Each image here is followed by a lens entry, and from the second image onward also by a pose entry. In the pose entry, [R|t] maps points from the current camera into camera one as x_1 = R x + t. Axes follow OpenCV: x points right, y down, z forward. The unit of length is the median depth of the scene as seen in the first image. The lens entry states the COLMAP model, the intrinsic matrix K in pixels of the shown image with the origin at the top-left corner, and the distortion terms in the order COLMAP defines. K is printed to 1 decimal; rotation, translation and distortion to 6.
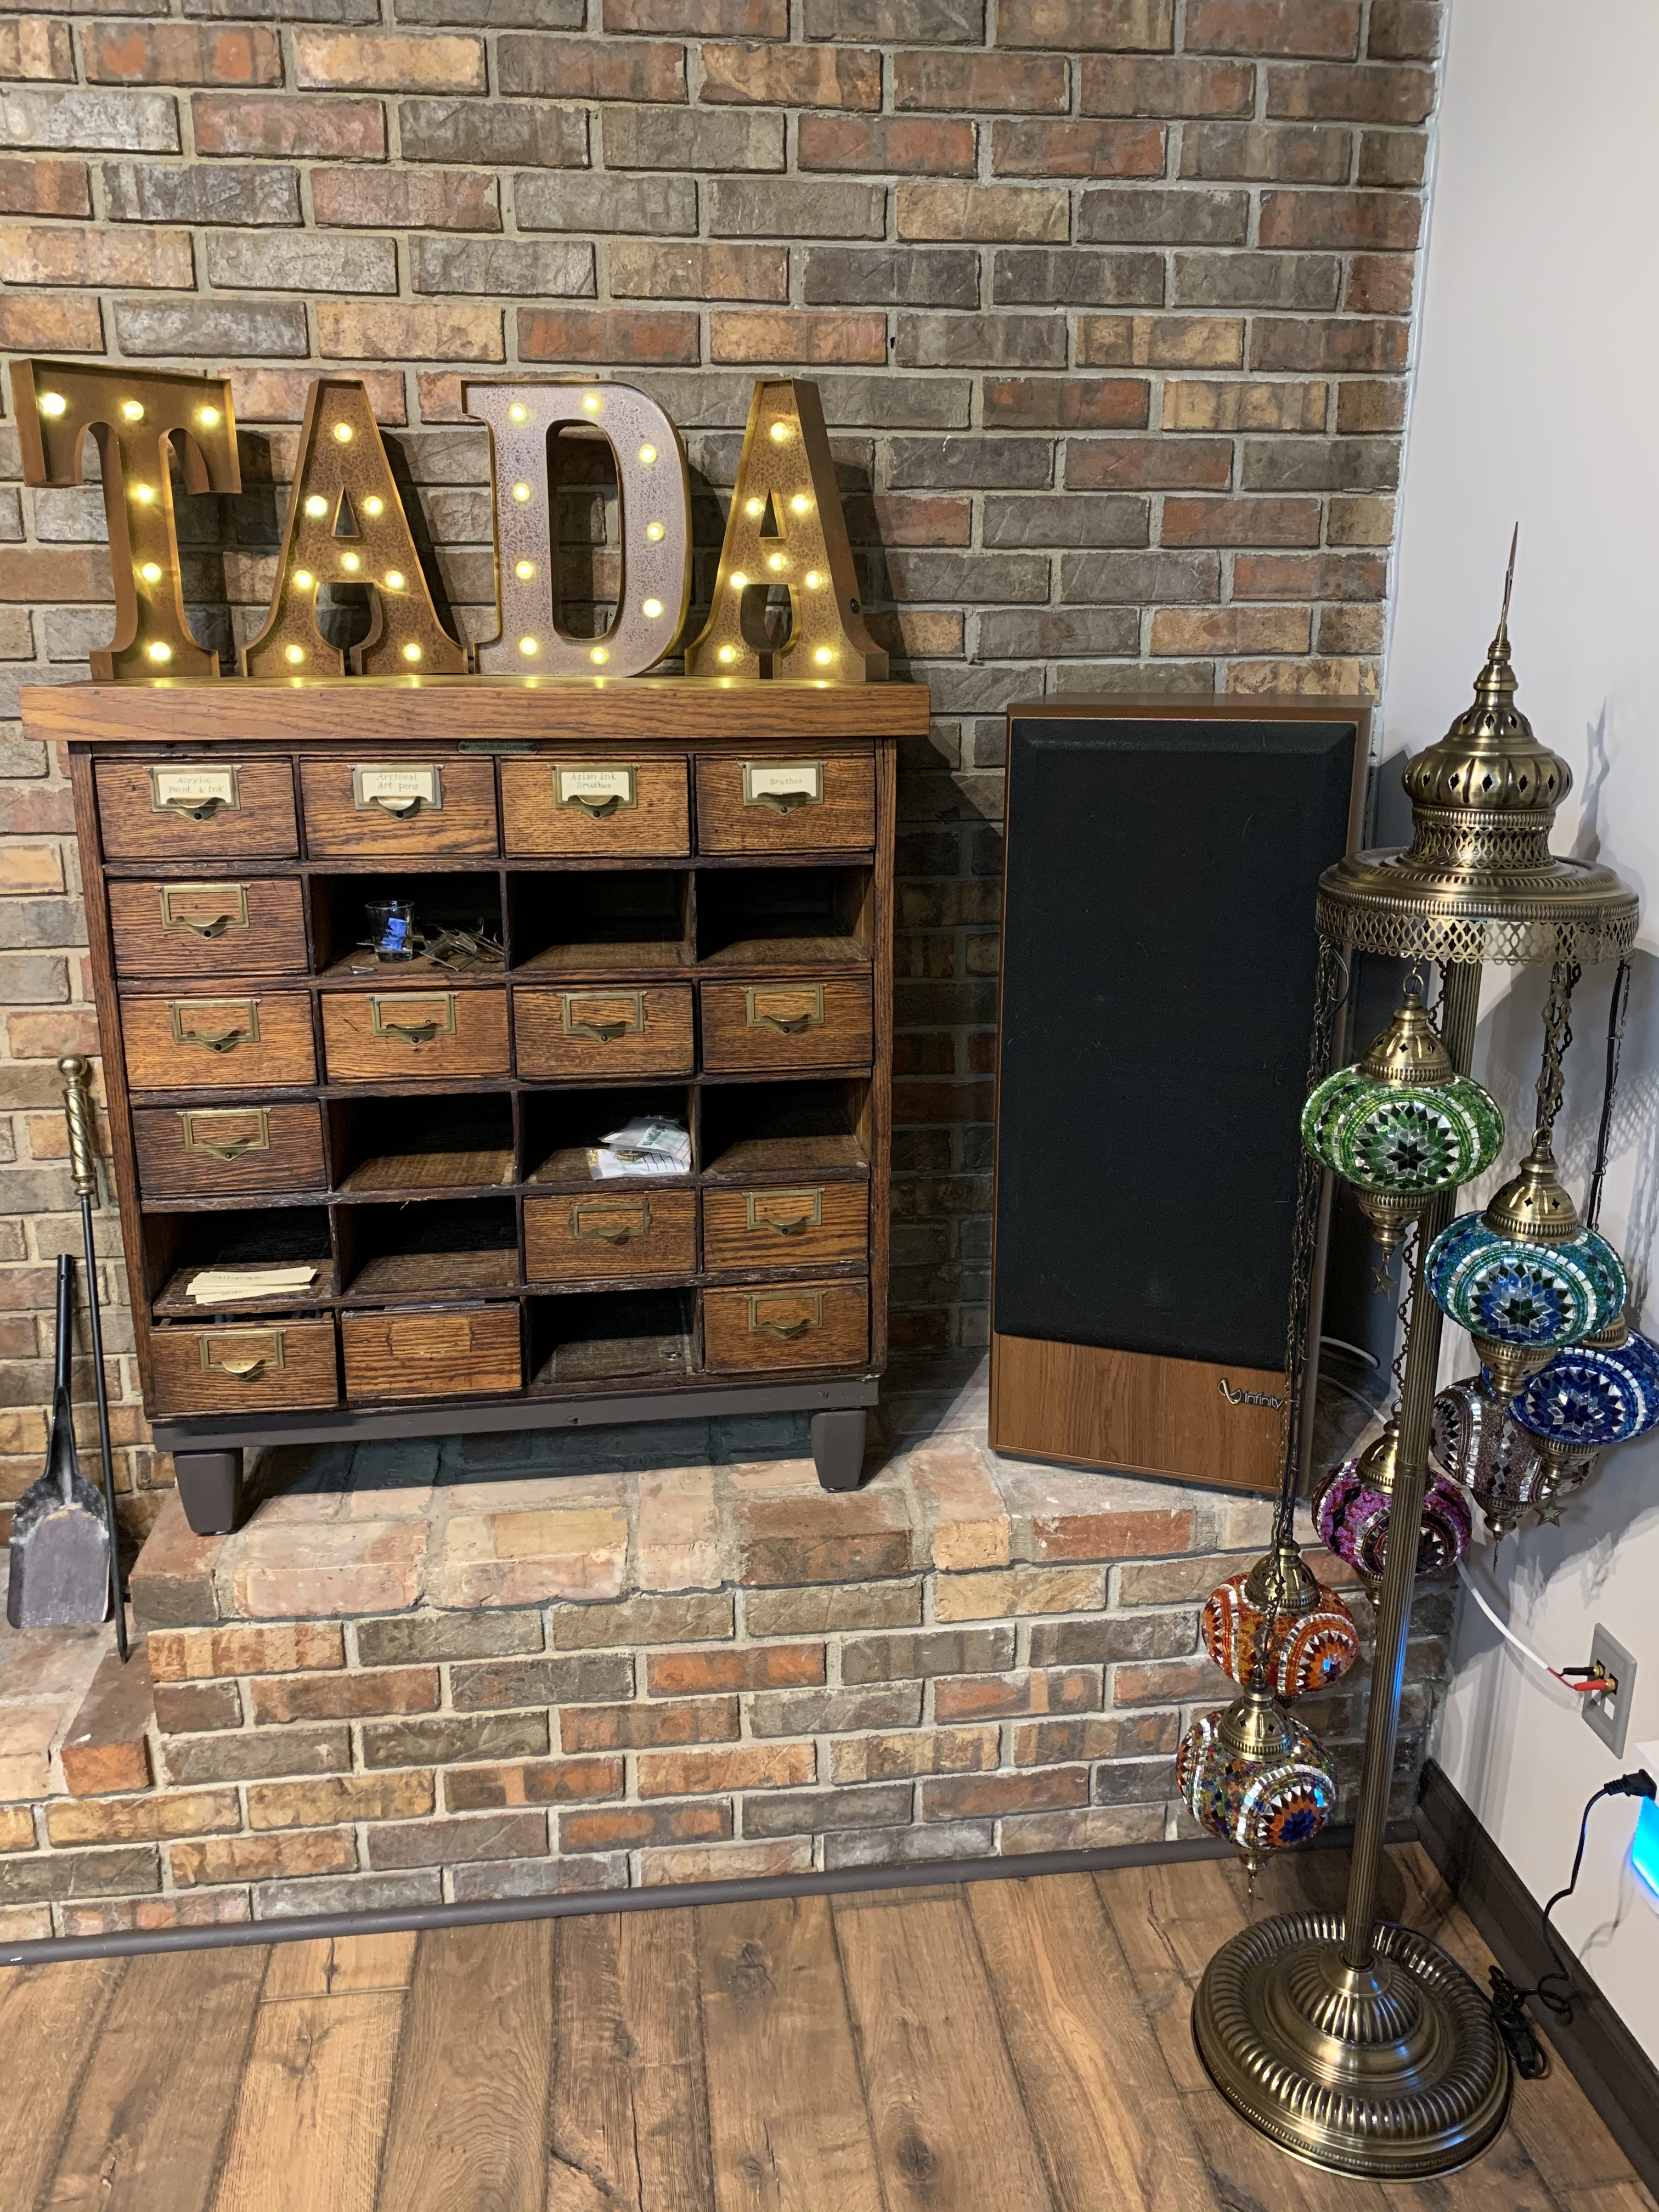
lens RADIAL K [[1676.9, 0, 827.7], [0, 1676.9, 1092.0], [0, 0, 1]] dist [0.035549, -0.069495]
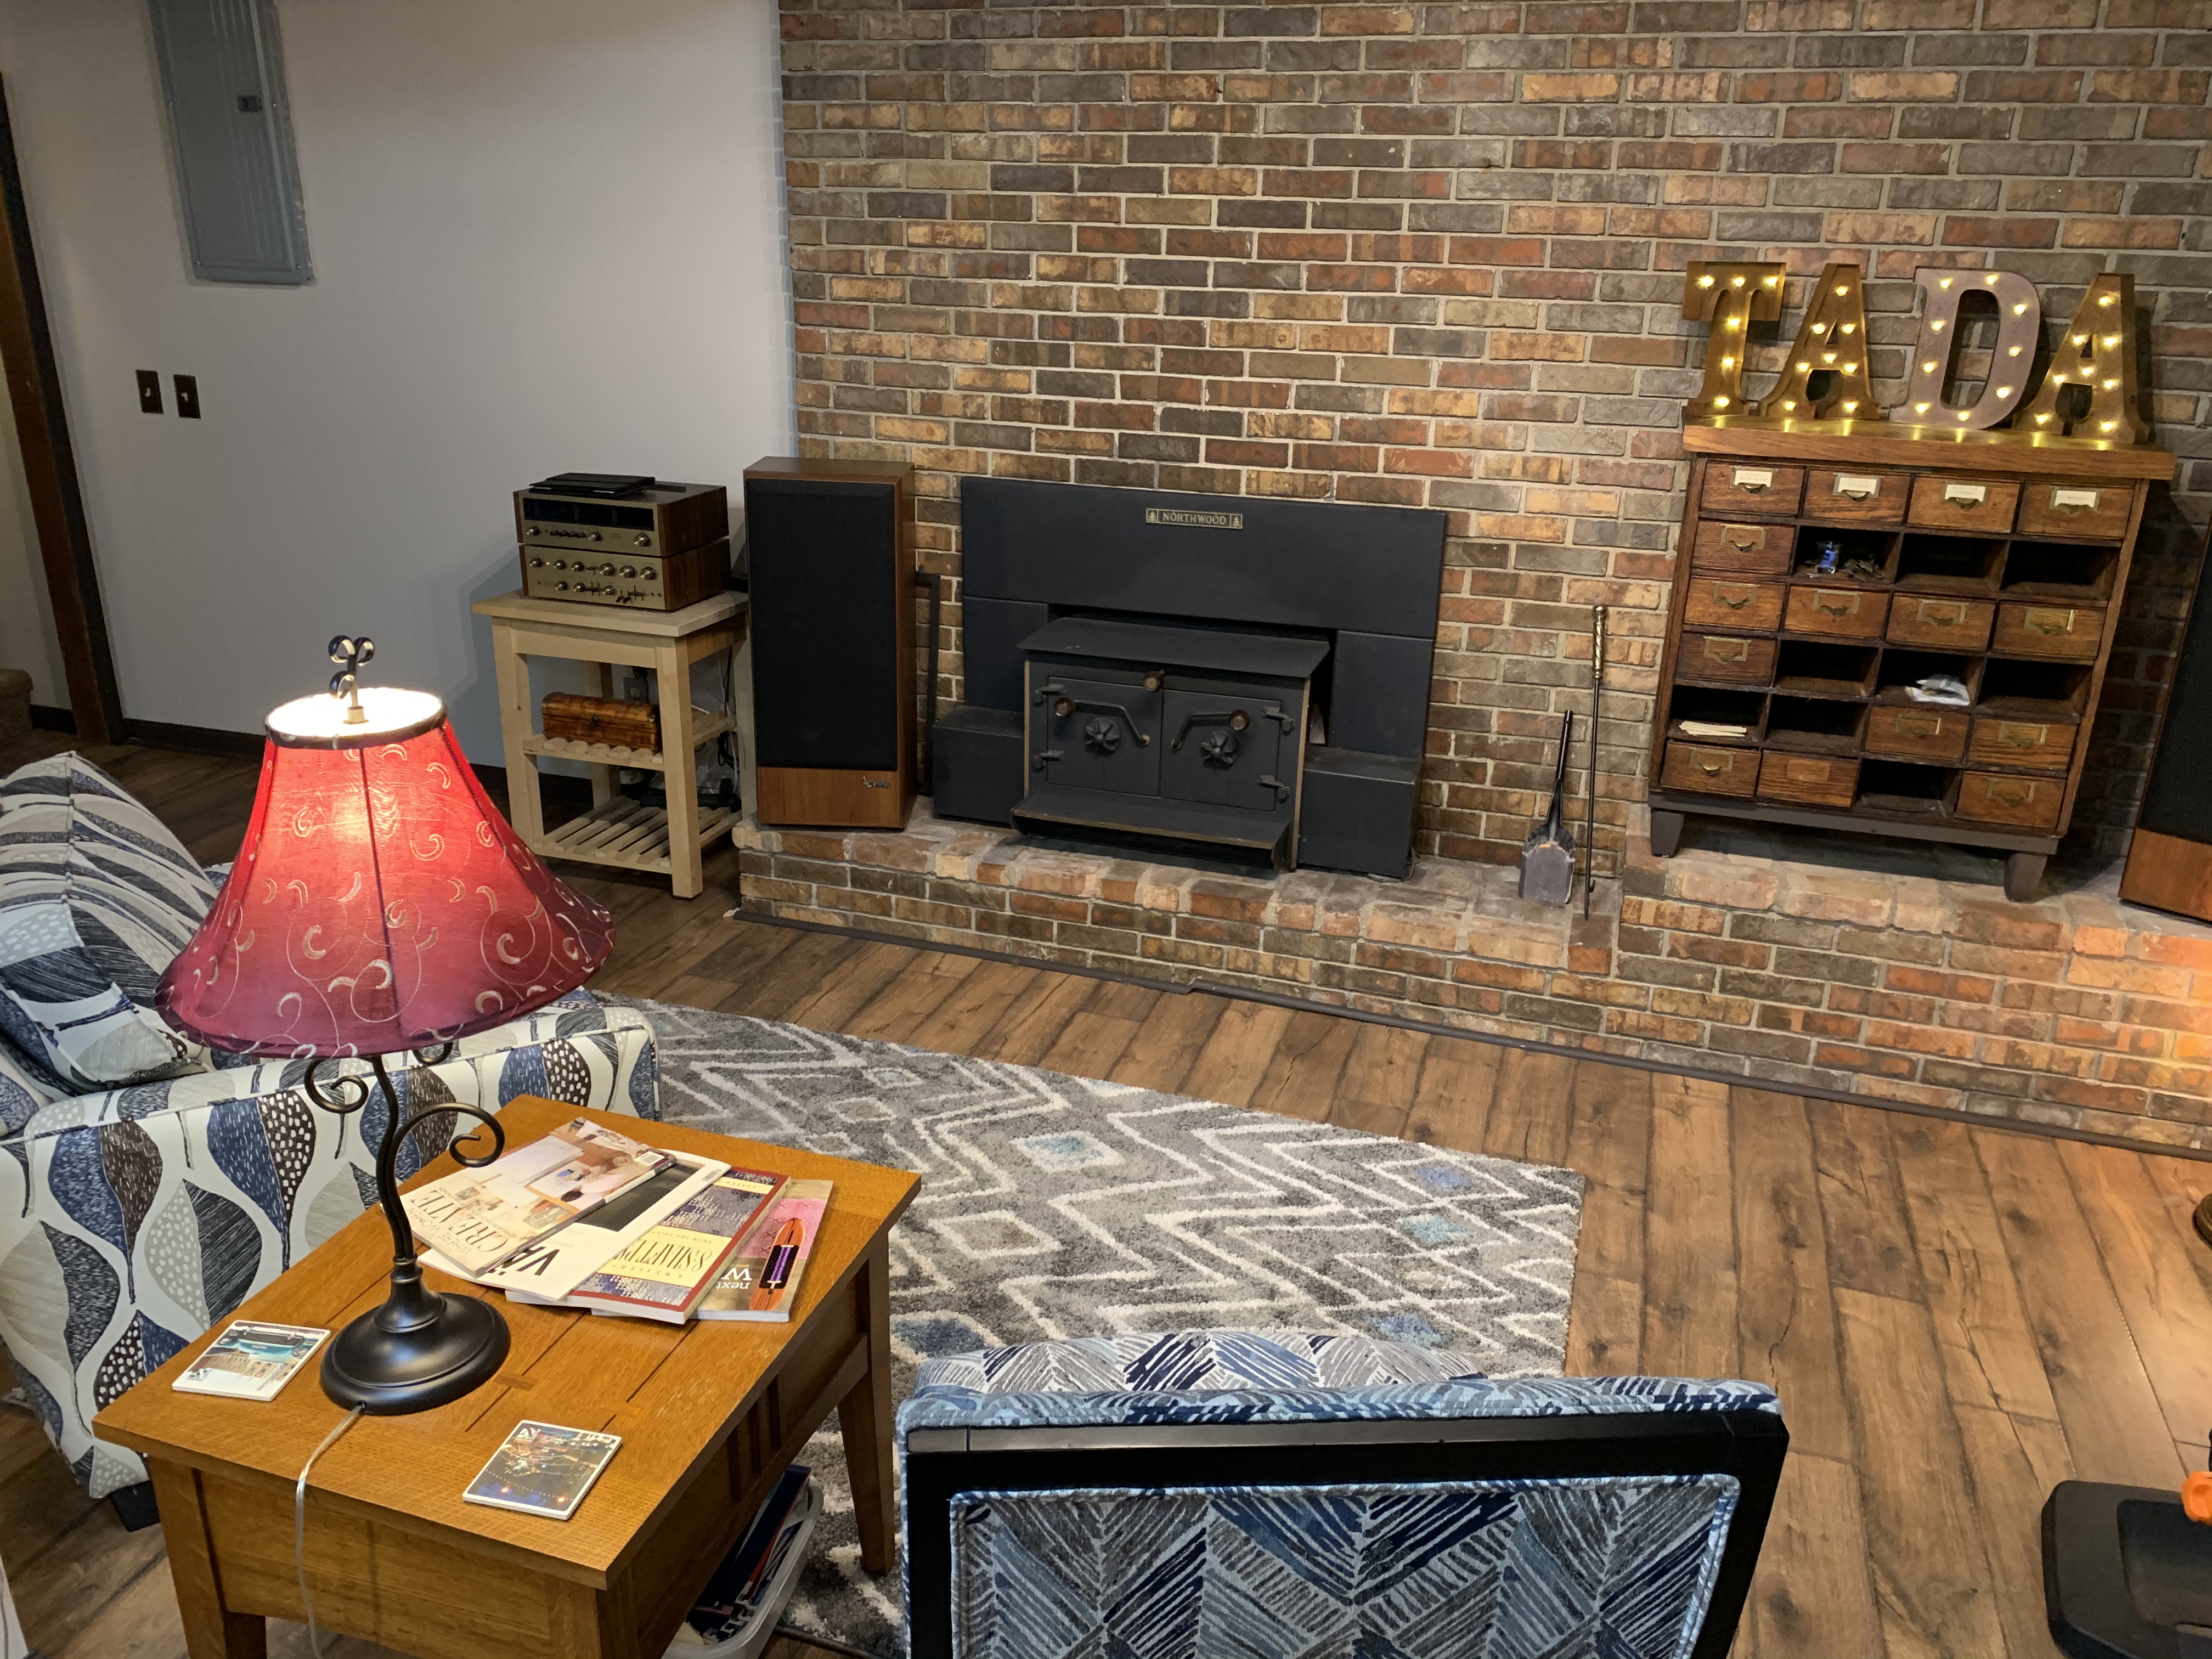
lens RADIAL K [[1650.9, 0, 1097.9], [0, 1650.9, 819.2], [0, 0, 1]] dist [-0.013107, 0.000371]
pose [[0.898441, 0.166377, -0.406352, -0.183998], [-0.136416, 0.985402, 0.101849, 0.115441], [0.417365, -0.036072, 0.908023, -1.015479]]
